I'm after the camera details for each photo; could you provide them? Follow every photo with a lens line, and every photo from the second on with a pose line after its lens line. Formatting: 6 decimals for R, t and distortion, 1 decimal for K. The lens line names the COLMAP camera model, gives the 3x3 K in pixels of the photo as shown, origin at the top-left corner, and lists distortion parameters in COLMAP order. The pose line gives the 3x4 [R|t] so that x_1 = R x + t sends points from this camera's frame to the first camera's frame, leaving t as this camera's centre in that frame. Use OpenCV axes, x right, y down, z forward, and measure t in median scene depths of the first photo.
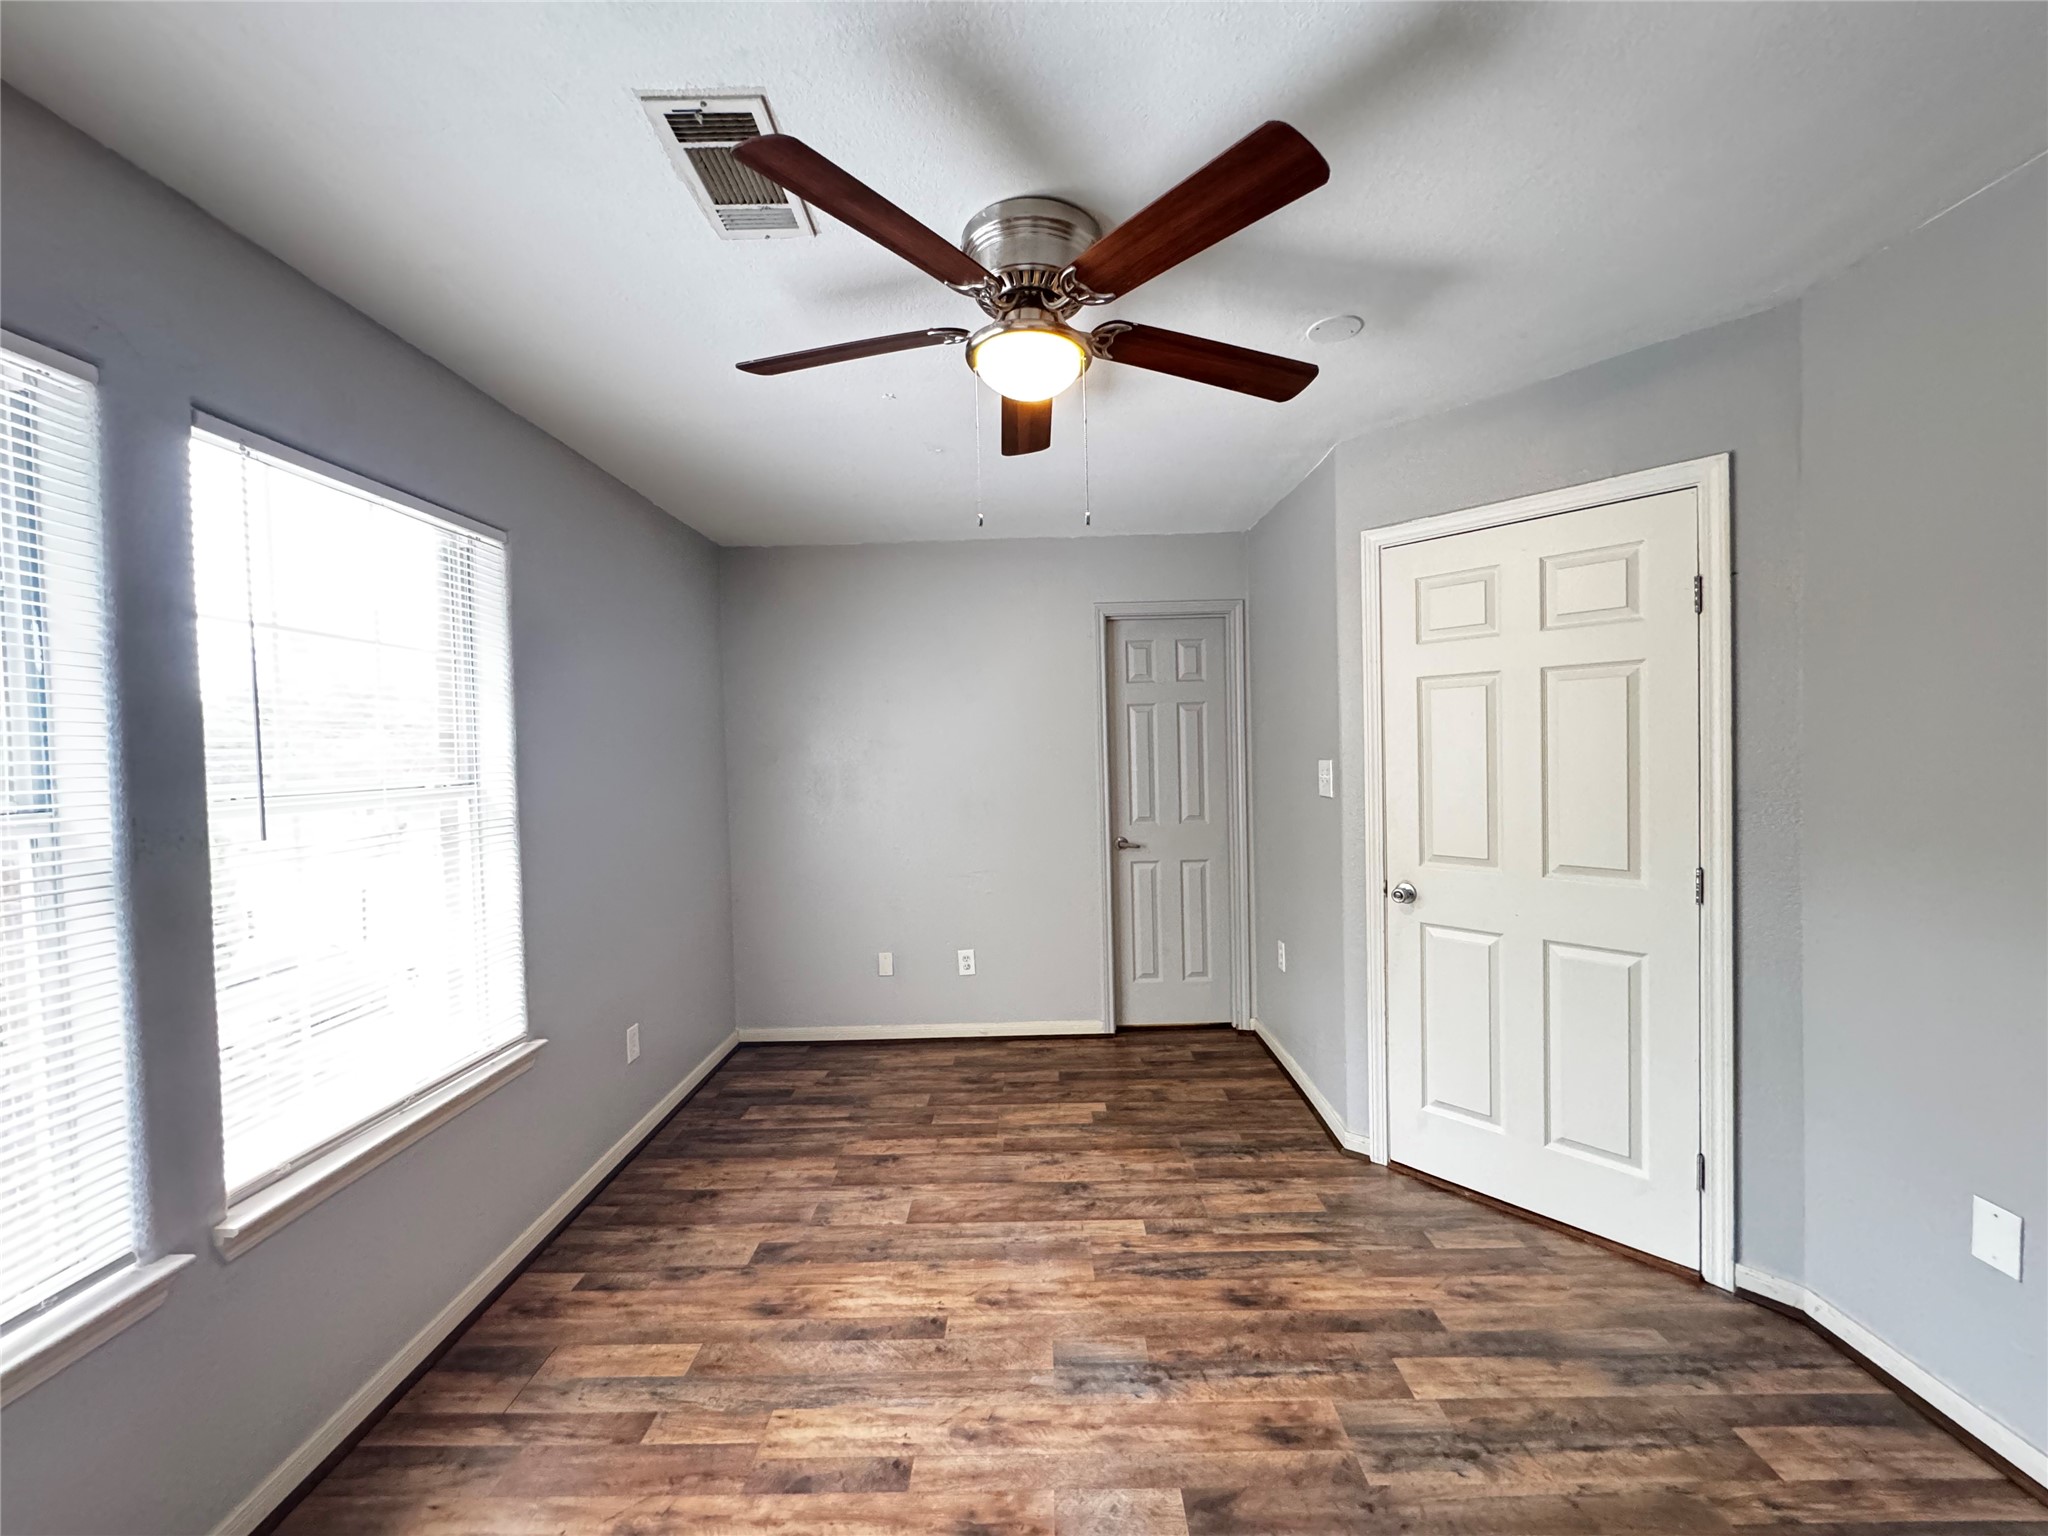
lens RADIAL K [[814.2, 0, 1069.9], [0, 814.2, 764.5], [0, 0, 1]] dist [-0.002082, 0.000994]
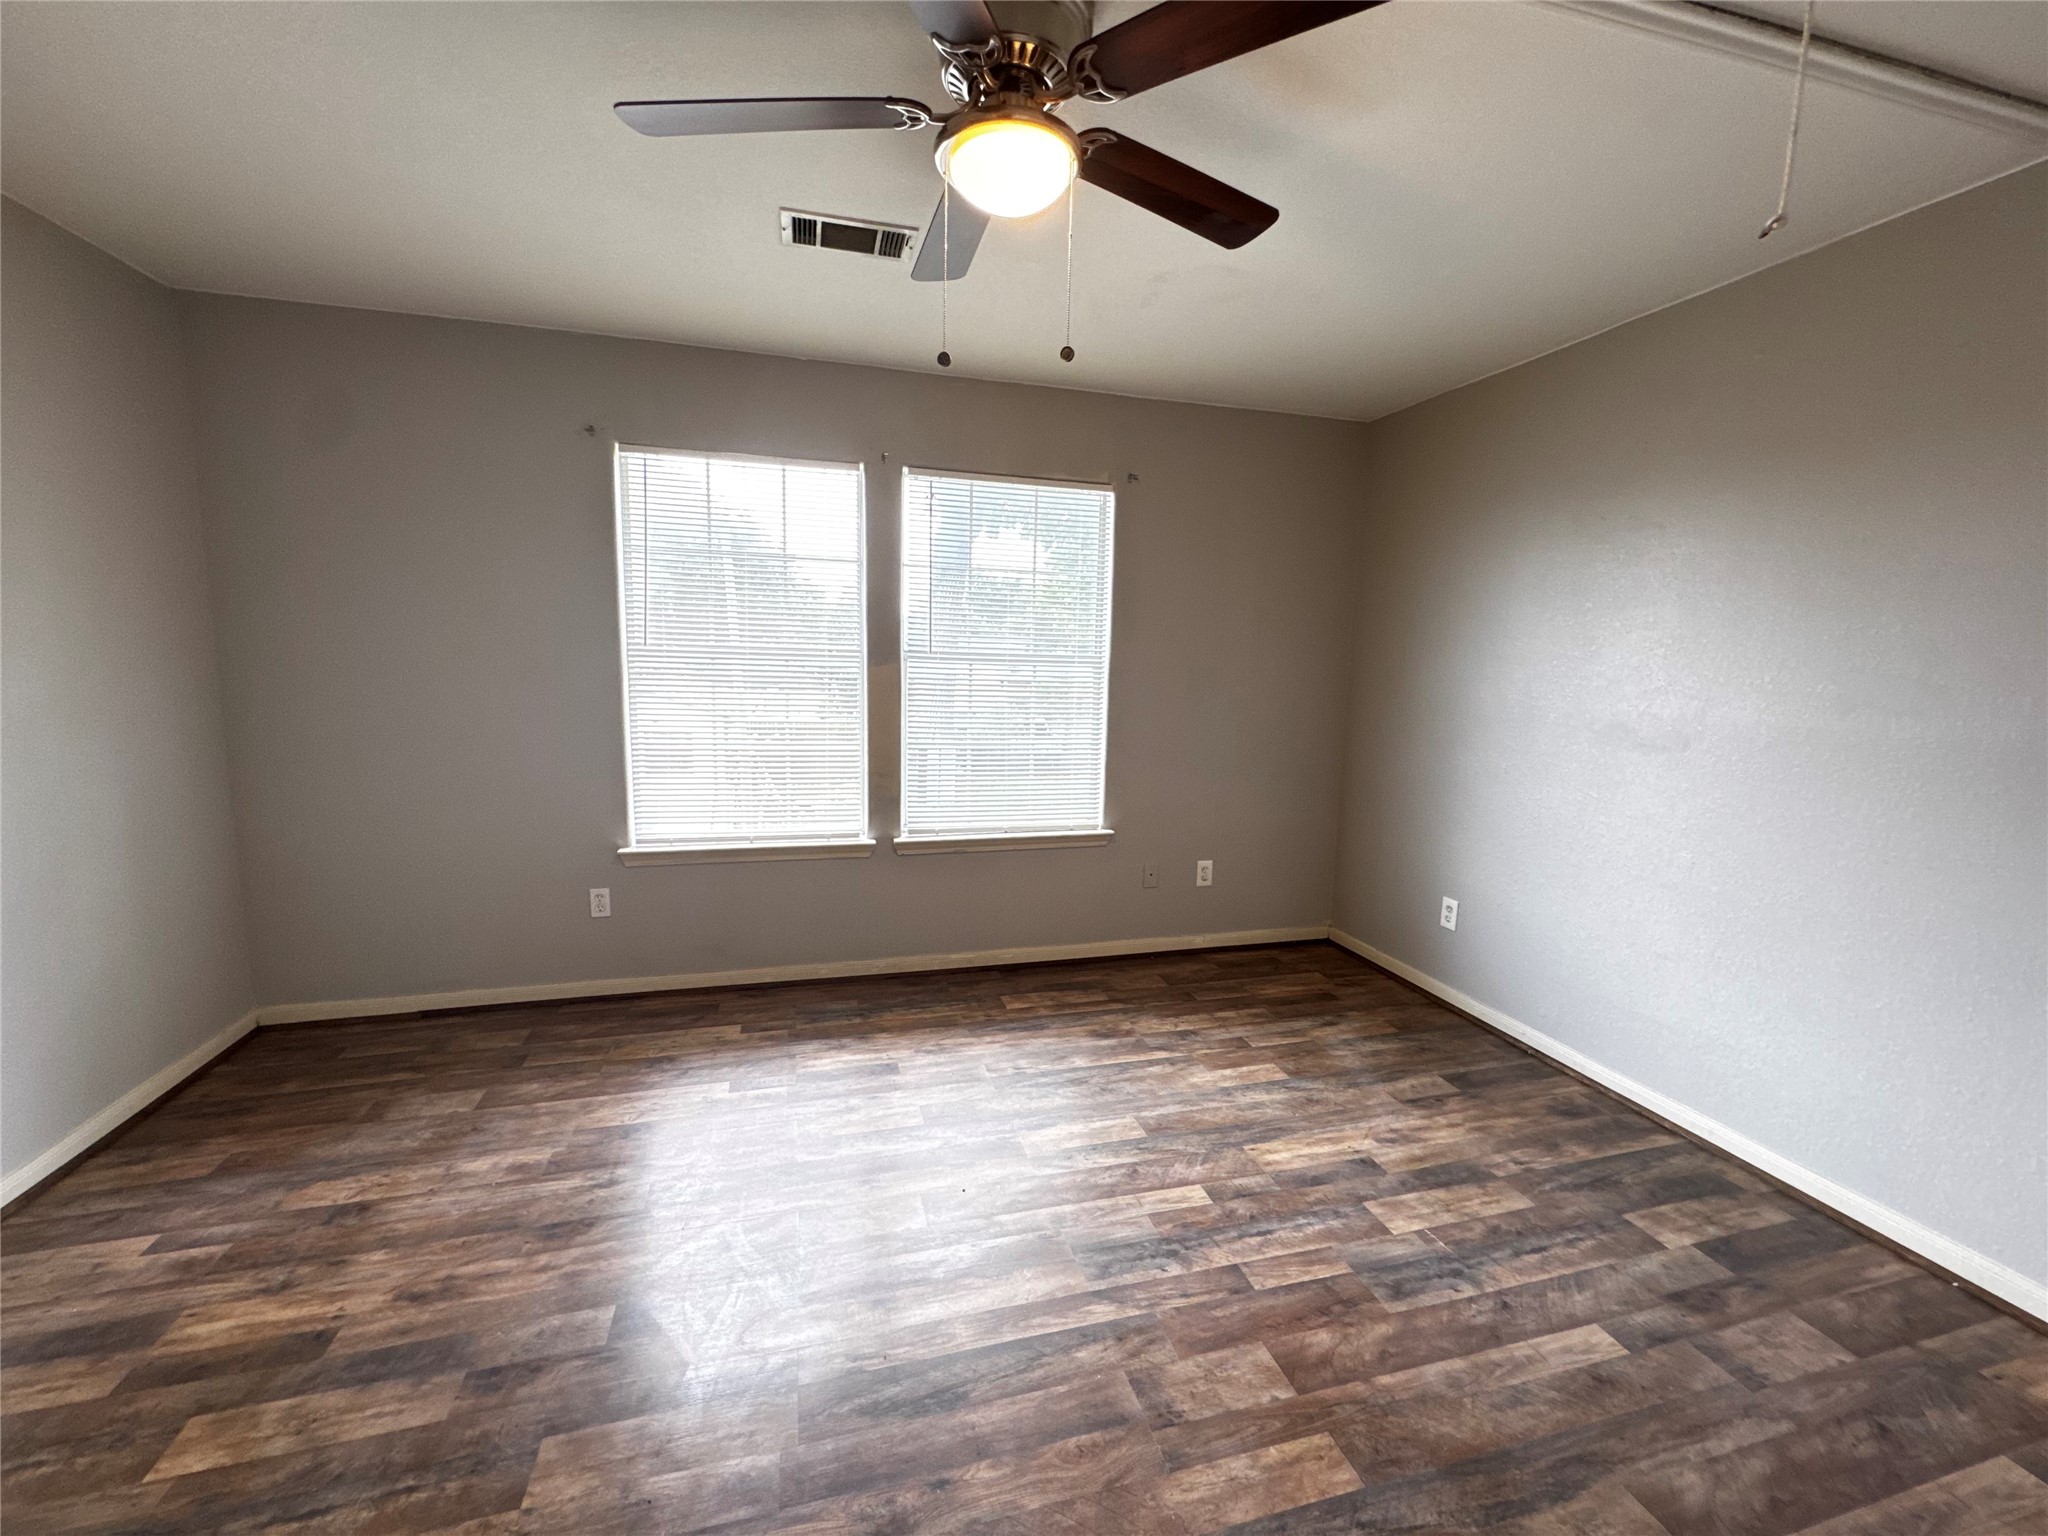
lens RADIAL K [[814.2, 0, 1040.6], [0, 814.2, 787.9], [0, 0, 1]] dist [-0.002082, 0.000994]
pose [[0.960083, -0.000149, 0.279714, -0.331952], [-0.041728, 0.988734, 0.143753, 0.027239], [-0.276584, -0.149686, 0.949260, 0.146640]]
